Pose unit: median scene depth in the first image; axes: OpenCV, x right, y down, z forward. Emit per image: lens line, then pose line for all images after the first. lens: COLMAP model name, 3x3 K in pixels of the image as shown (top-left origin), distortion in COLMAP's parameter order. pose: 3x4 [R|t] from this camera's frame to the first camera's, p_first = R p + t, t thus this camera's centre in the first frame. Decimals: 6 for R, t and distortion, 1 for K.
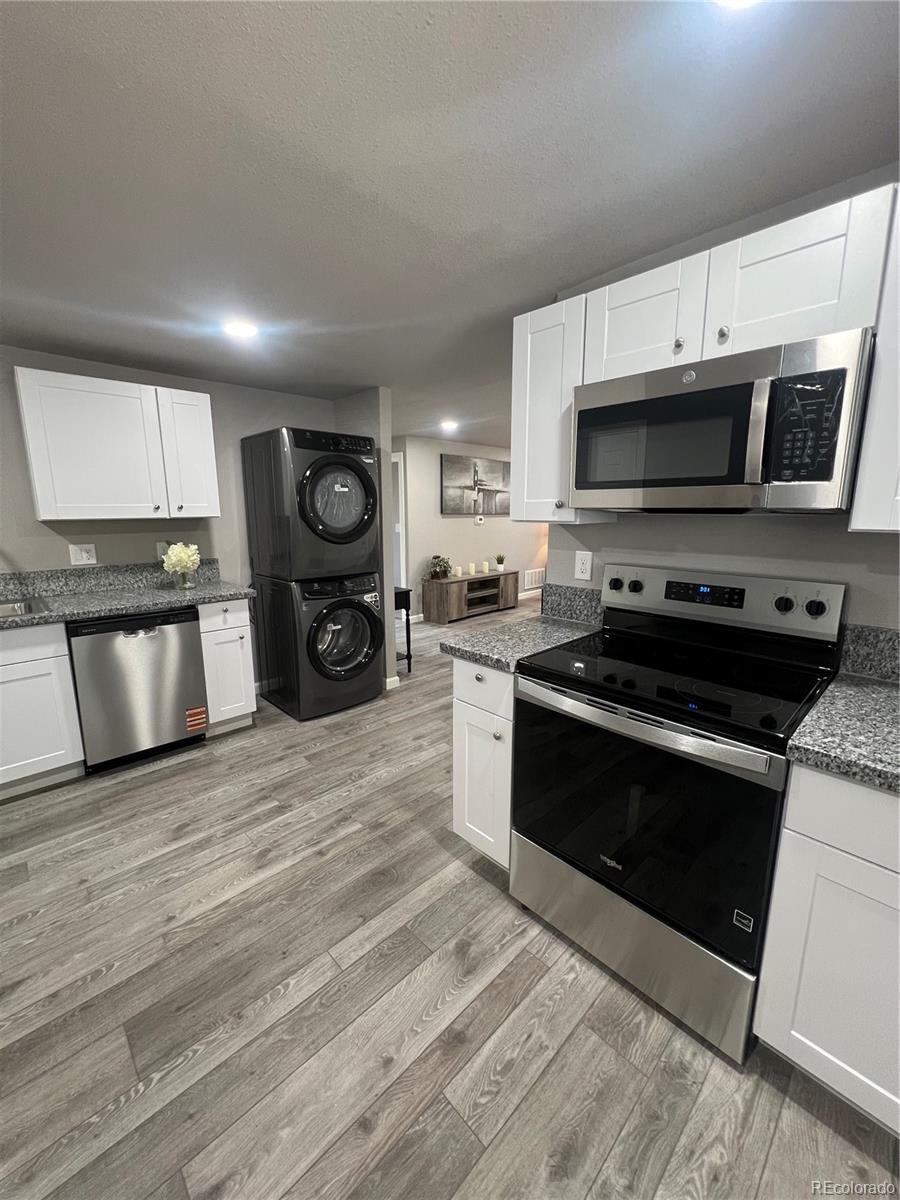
lens RADIAL K [[480.1, 0, 452.6], [0, 480.1, 597.9], [0, 0, 1]] dist [-0.003142, 0.001503]
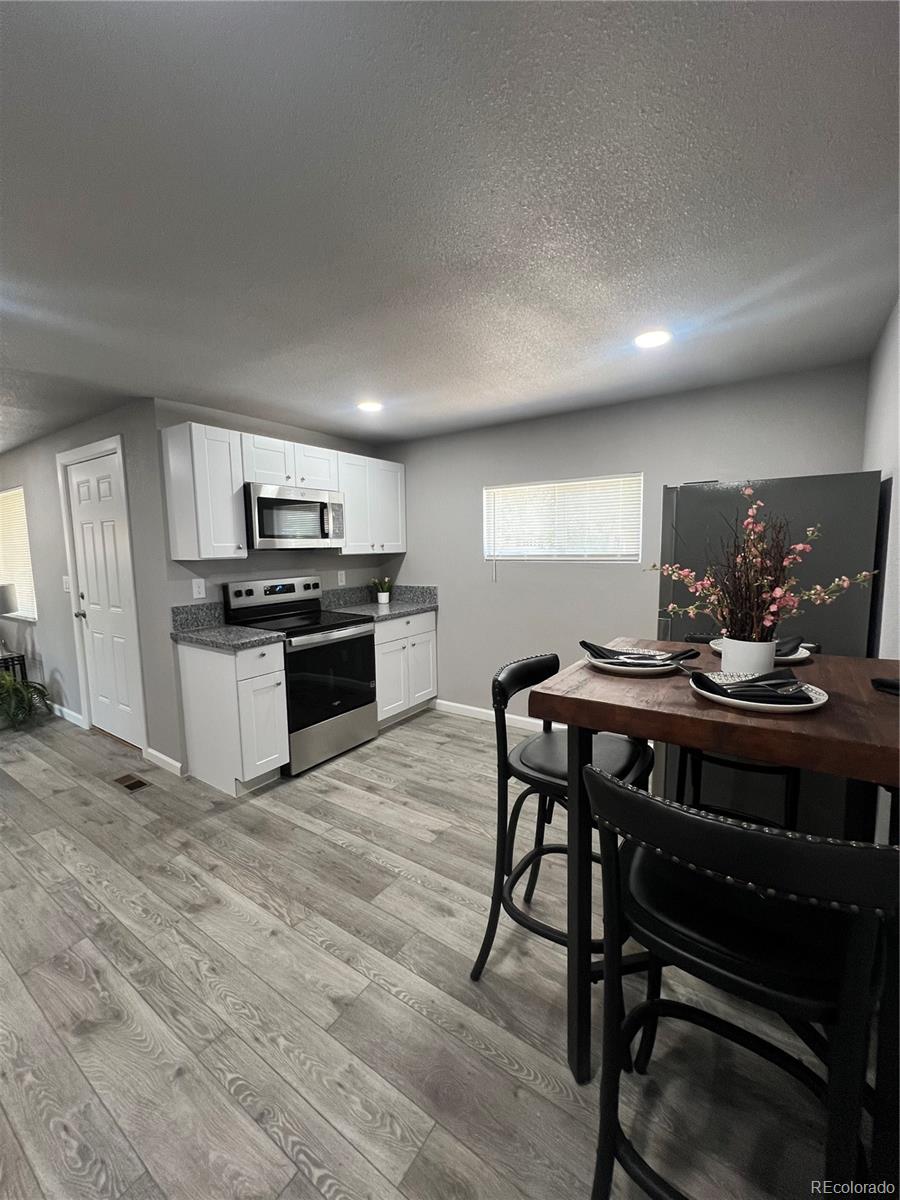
lens RADIAL K [[481.7, 0, 451.7], [0, 481.7, 598.4], [0, 0, 1]] dist [-0.004625, 0.002122]
pose [[-0.202019, -0.103526, 0.973895, -1.266806], [0.196310, 0.969936, 0.143826, -0.094419], [-0.959505, 0.220241, -0.175622, 0.505278]]
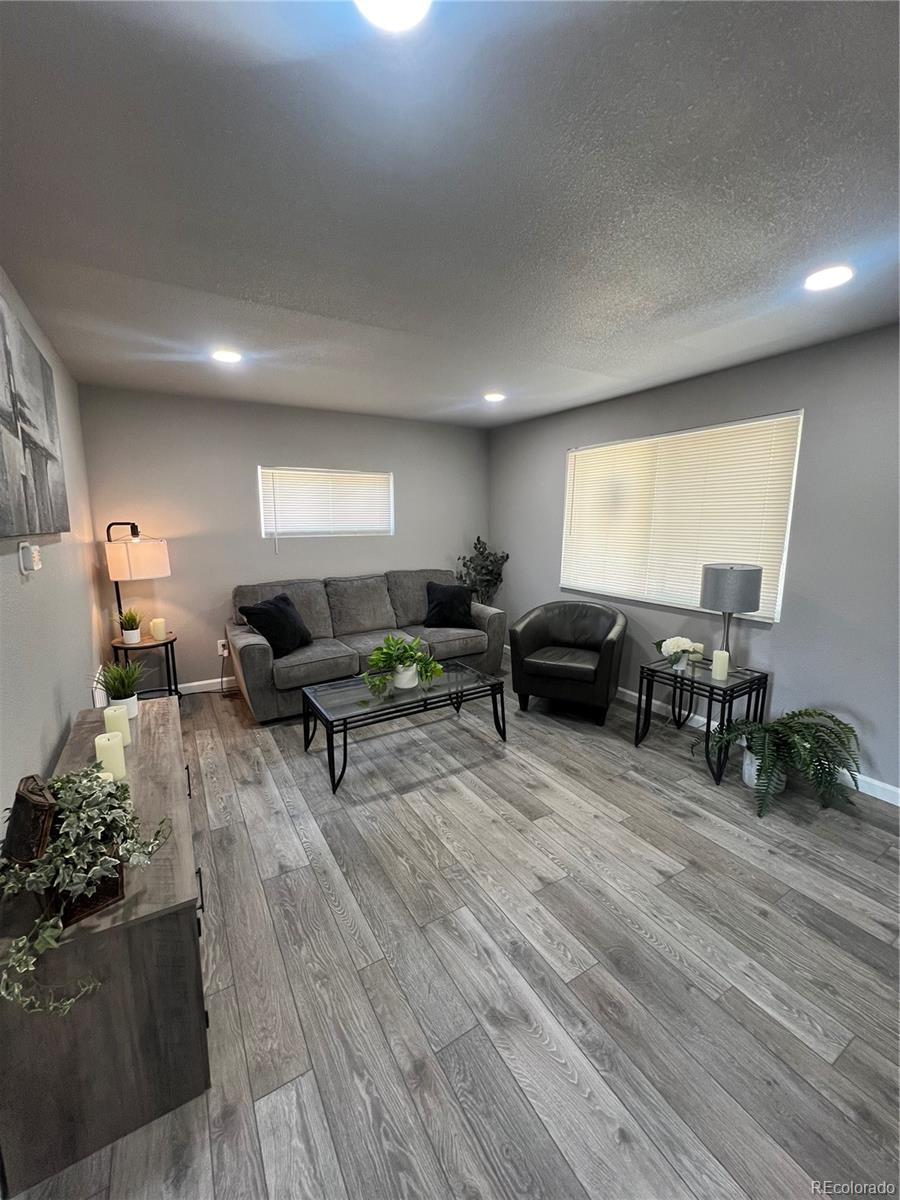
lens RADIAL K [[481.7, 0, 452.2], [0, 481.7, 597.0], [0, 0, 1]] dist [-0.004625, 0.002122]
pose [[0.229509, -0.154404, 0.960981, -0.442171], [0.174004, 0.977940, 0.115572, -0.425924], [-0.957626, 0.140689, 0.251313, 2.320946]]
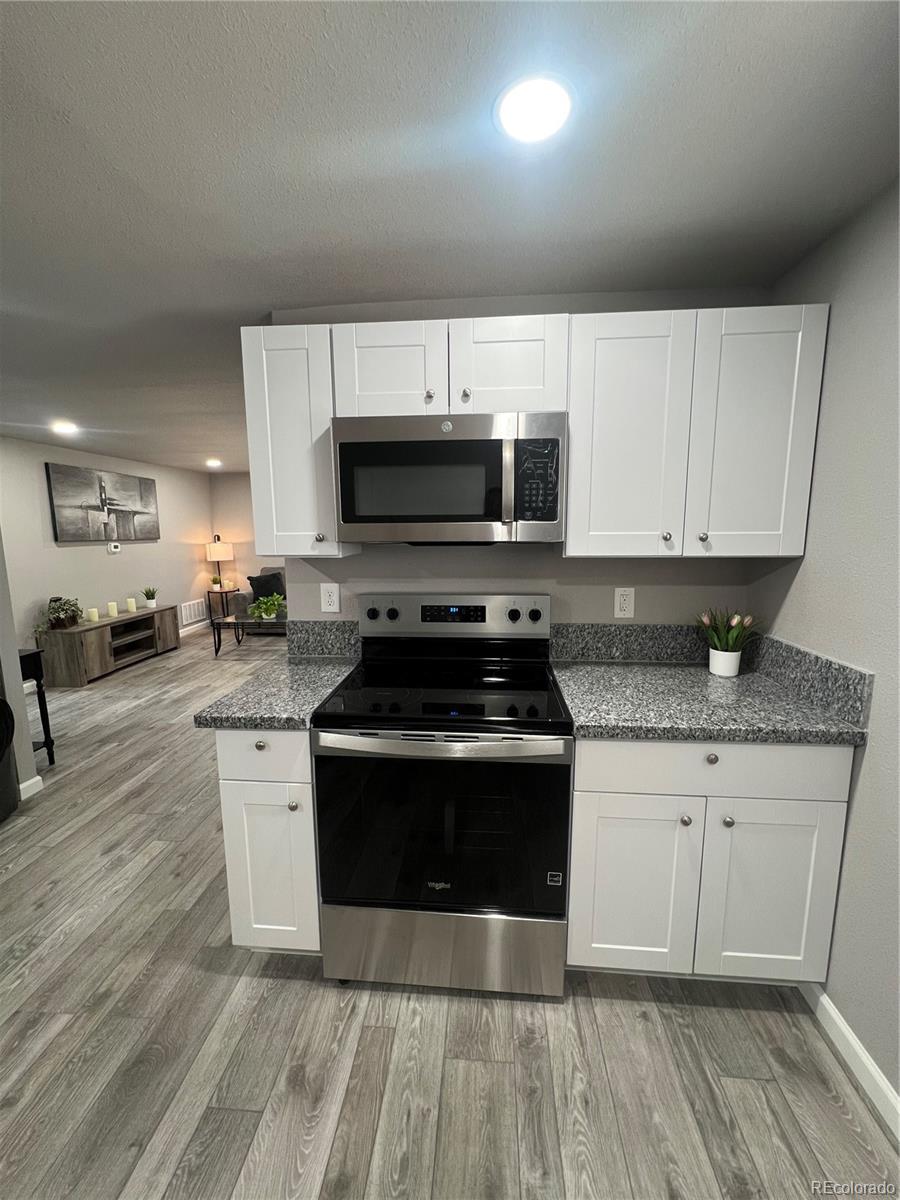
lens RADIAL K [[481.7, 0, 451.9], [0, 481.7, 597.4], [0, 0, 1]] dist [-0.004625, 0.002122]
pose [[0.750667, -0.100209, 0.653037, -0.170800], [0.127137, 0.991867, 0.006059, -0.041271], [-0.648333, 0.078477, 0.757302, 0.100993]]
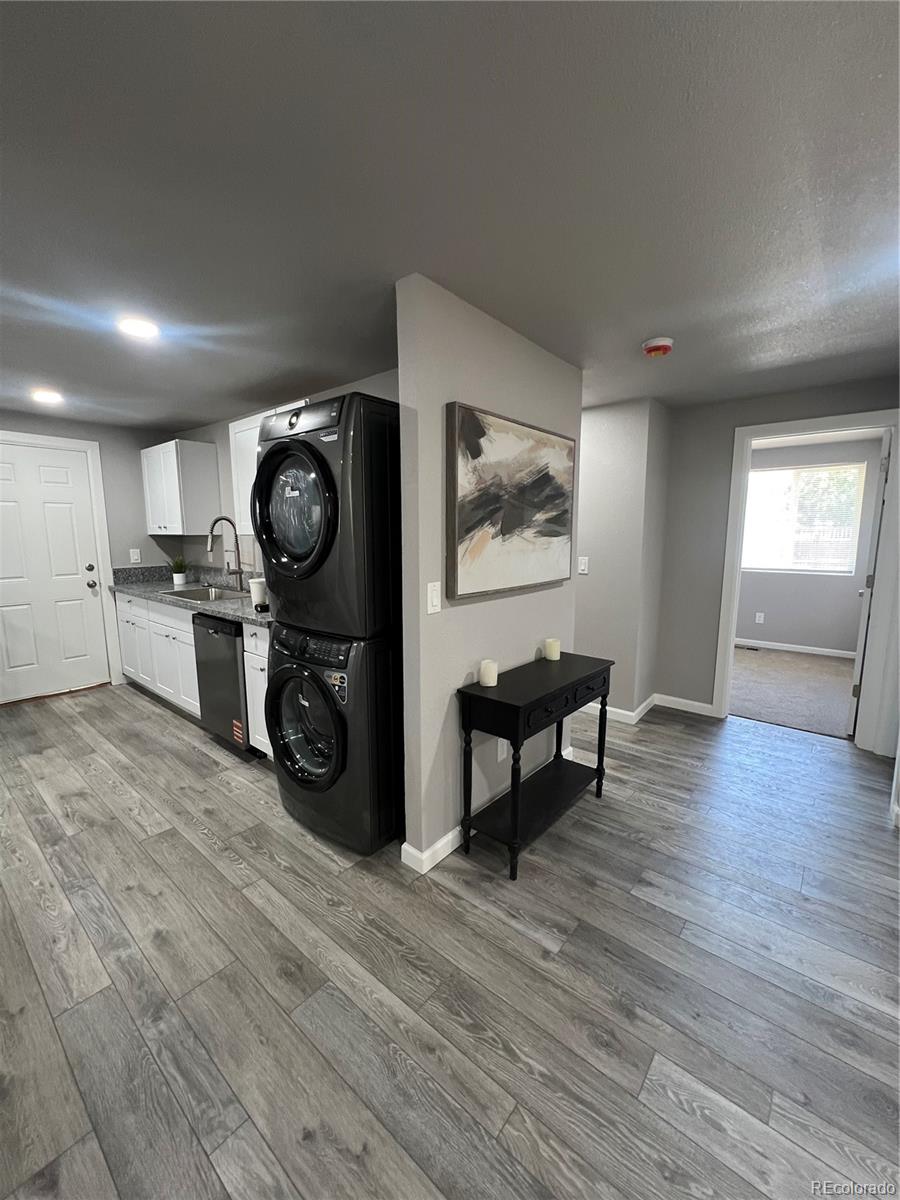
lens RADIAL K [[481.7, 0, 452.3], [0, 481.7, 597.5], [0, 0, 1]] dist [-0.004625, 0.002122]
pose [[0.107326, 0.138990, -0.984461, 0.635346], [-0.179249, 0.976660, 0.118347, -0.300764], [0.977932, 0.163761, 0.129734, 1.678556]]
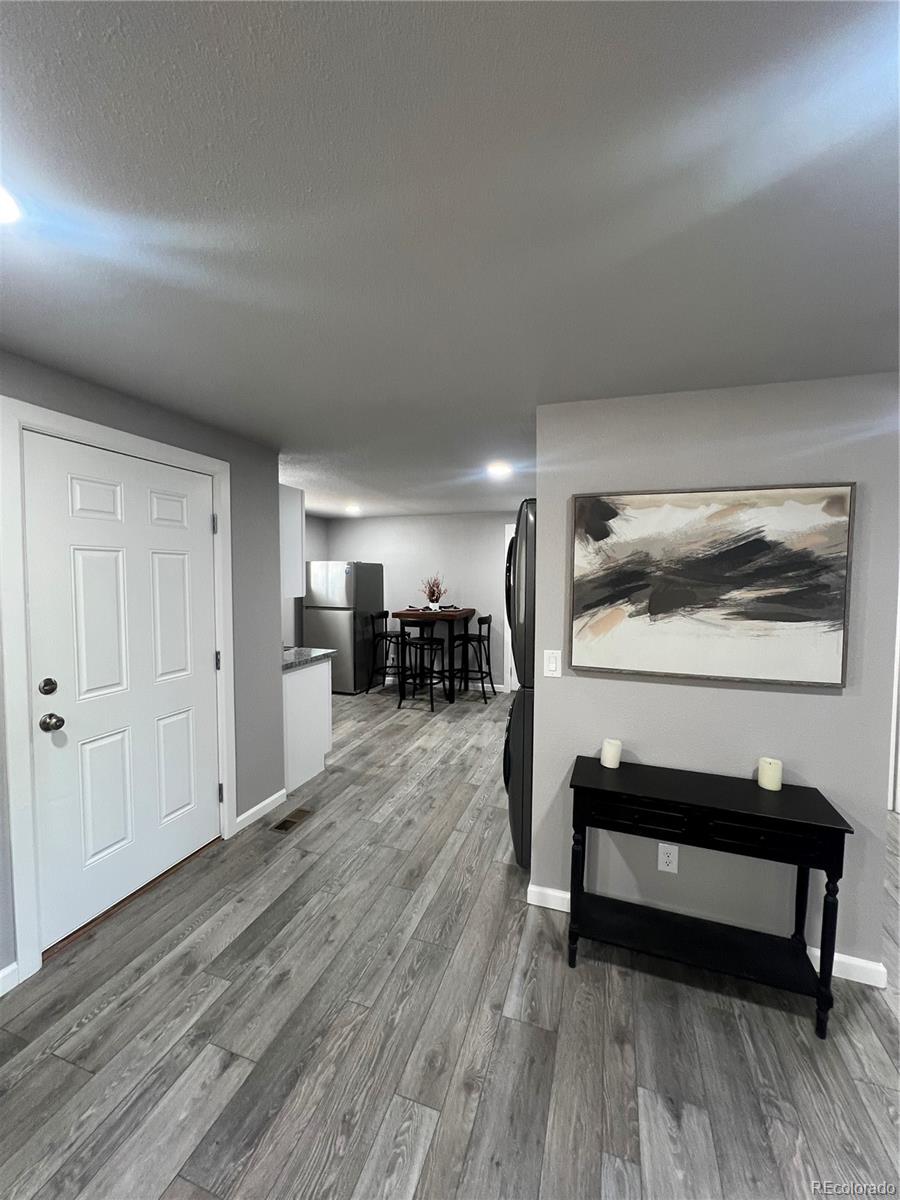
lens RADIAL K [[480.1, 0, 452.5], [0, 480.1, 598.0], [0, 0, 1]] dist [-0.003142, 0.001503]
pose [[-0.887788, 0.020215, -0.459809, 0.410497], [-0.087871, 0.973214, 0.212445, -0.521032], [0.451787, 0.229010, -0.862231, 2.506803]]
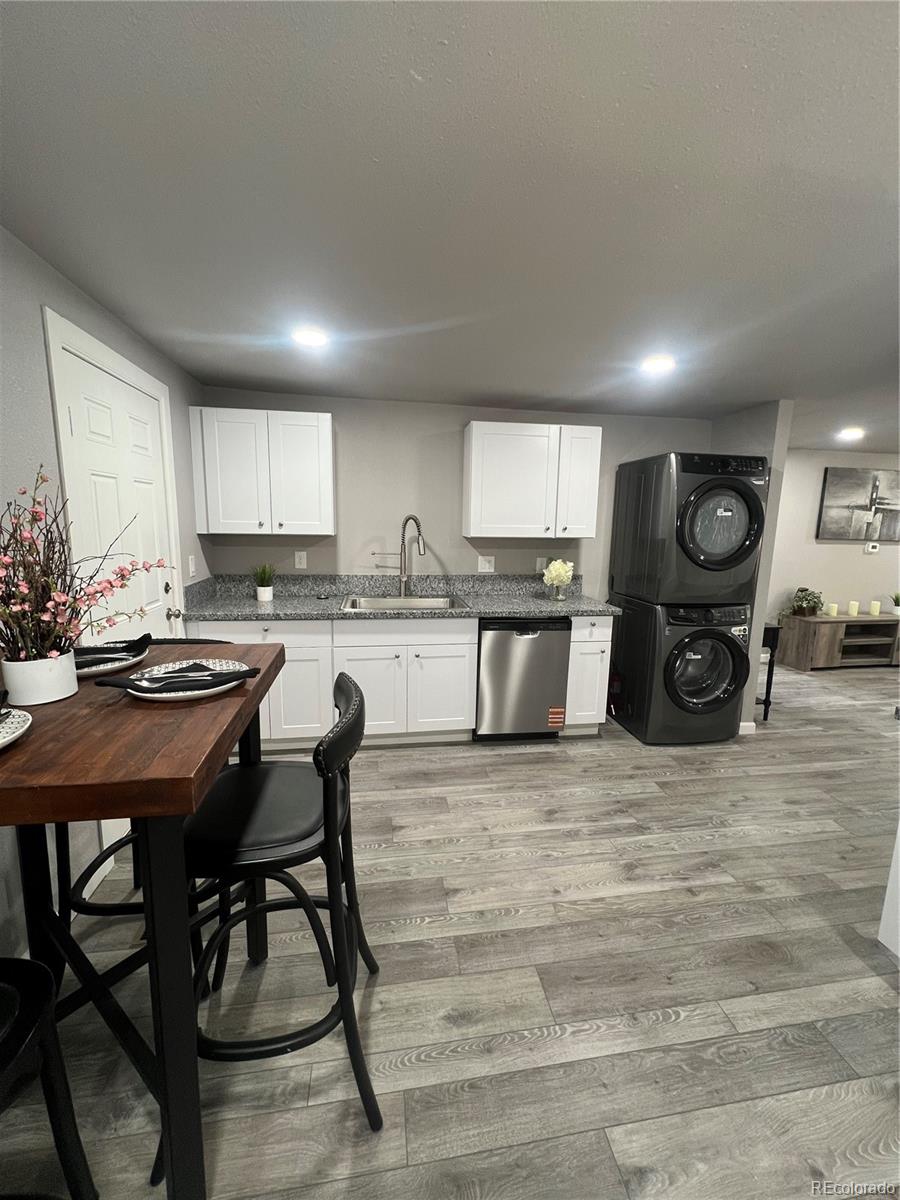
lens RADIAL K [[480.1, 0, 452.7], [0, 480.1, 597.2], [0, 0, 1]] dist [-0.003142, 0.001503]
pose [[0.818009, 0.107124, -0.565142, -0.171788], [-0.125062, 0.992124, 0.007039, -0.003986], [0.561445, 0.064920, 0.824963, -0.100444]]
